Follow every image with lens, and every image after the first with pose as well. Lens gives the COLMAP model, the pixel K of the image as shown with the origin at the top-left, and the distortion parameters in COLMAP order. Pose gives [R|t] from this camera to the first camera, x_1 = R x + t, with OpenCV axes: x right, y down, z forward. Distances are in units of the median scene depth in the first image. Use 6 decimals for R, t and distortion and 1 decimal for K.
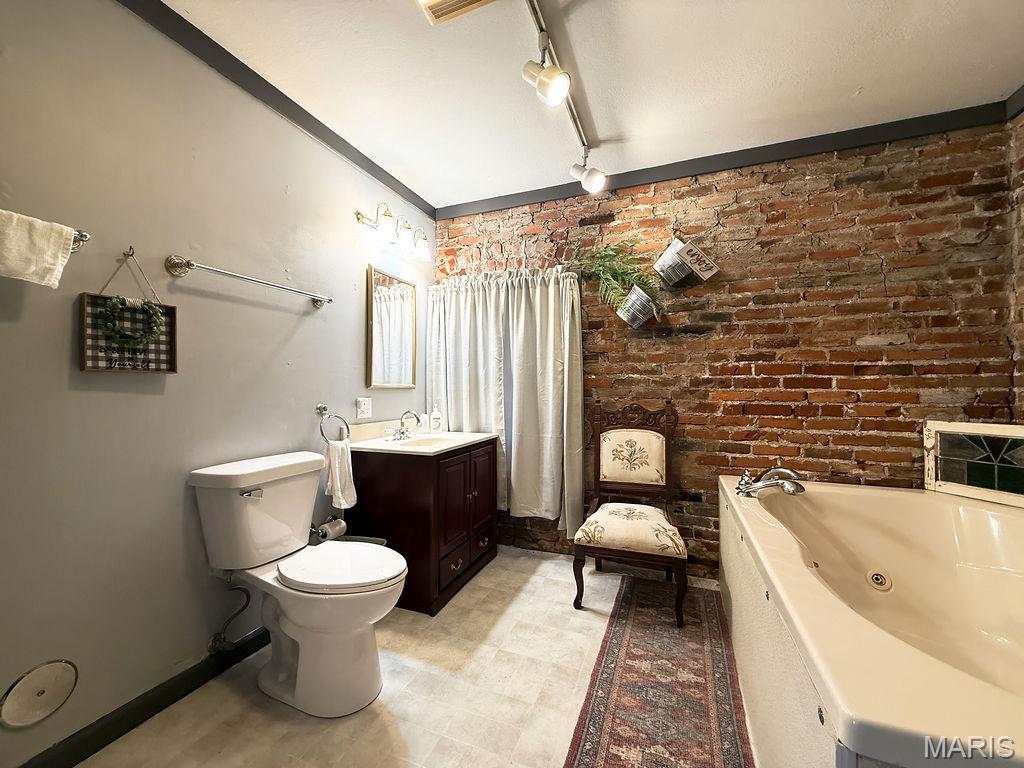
lens RADIAL K [[410.5, 0, 509.6], [0, 410.5, 382.6], [0, 0, 1]] dist [-0.004542, 0.000161]
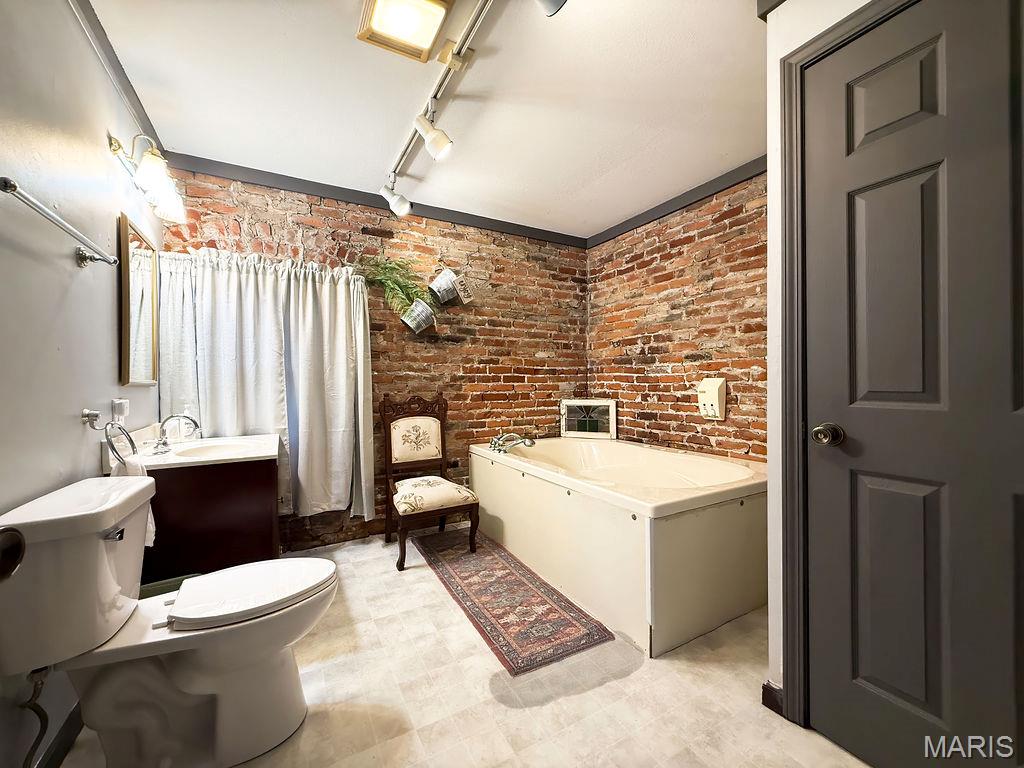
lens RADIAL K [[410.5, 0, 514.2], [0, 410.5, 383.0], [0, 0, 1]] dist [-0.004542, 0.000161]
pose [[0.619228, -0.006324, 0.785186, -0.502691], [-0.003116, 0.999940, 0.010510, -0.000989], [-0.785205, -0.008955, 0.619171, 0.017626]]
